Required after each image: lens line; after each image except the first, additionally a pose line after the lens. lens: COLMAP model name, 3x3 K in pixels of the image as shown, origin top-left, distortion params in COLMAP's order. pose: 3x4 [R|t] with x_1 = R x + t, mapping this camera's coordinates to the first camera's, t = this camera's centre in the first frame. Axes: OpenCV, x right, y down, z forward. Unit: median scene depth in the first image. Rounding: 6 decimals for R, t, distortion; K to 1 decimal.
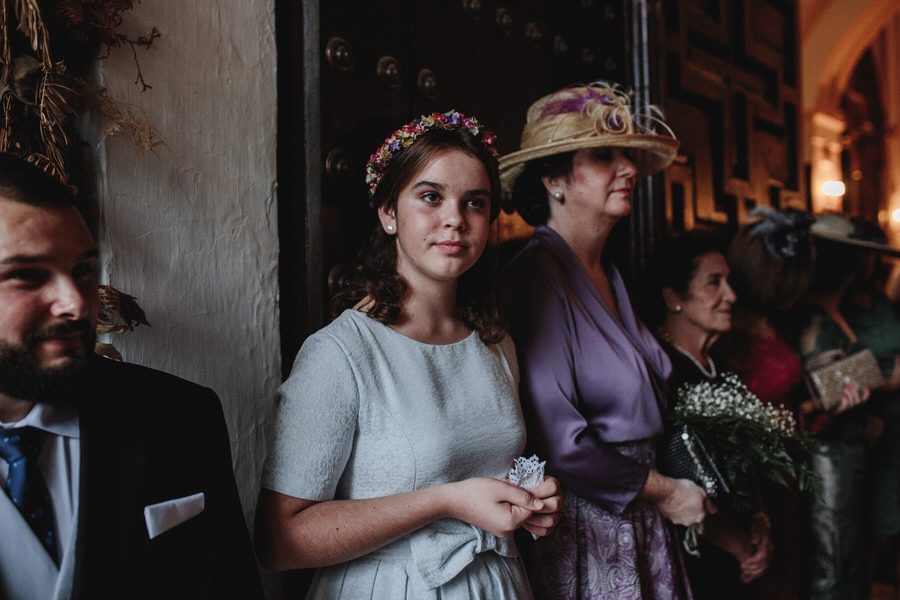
lens RADIAL K [[869.6, 0, 444.7], [0, 869.6, 300.8], [0, 0, 1]] dist [0.007671, 0.000000]
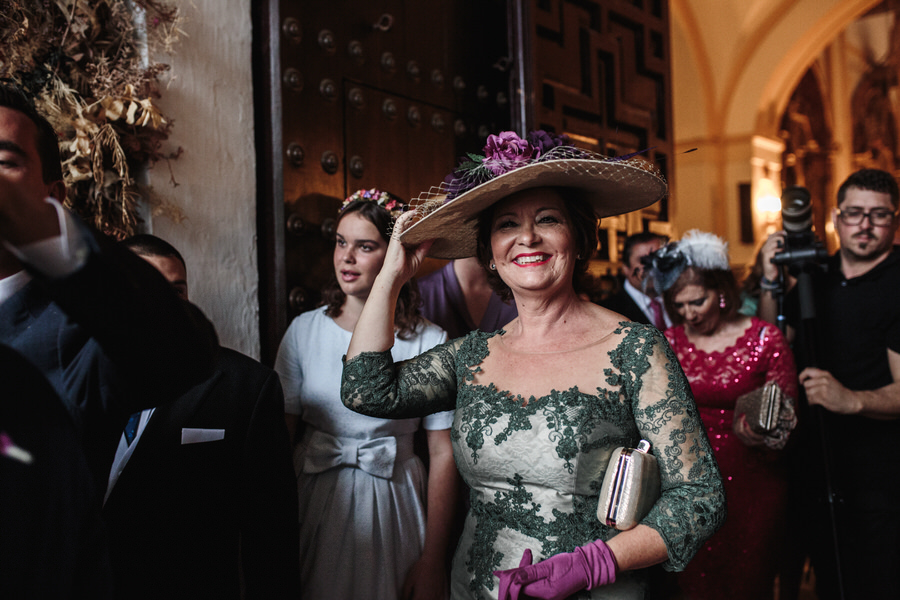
lens RADIAL K [[869.6, 0, 451.2], [0, 869.6, 303.1], [0, 0, 1]] dist [0.007671, 0.000000]
pose [[0.999776, -0.013563, 0.016272, 0.135720], [0.013715, 0.999863, -0.009274, 0.004811], [-0.016144, 0.009496, 0.999825, -0.592994]]
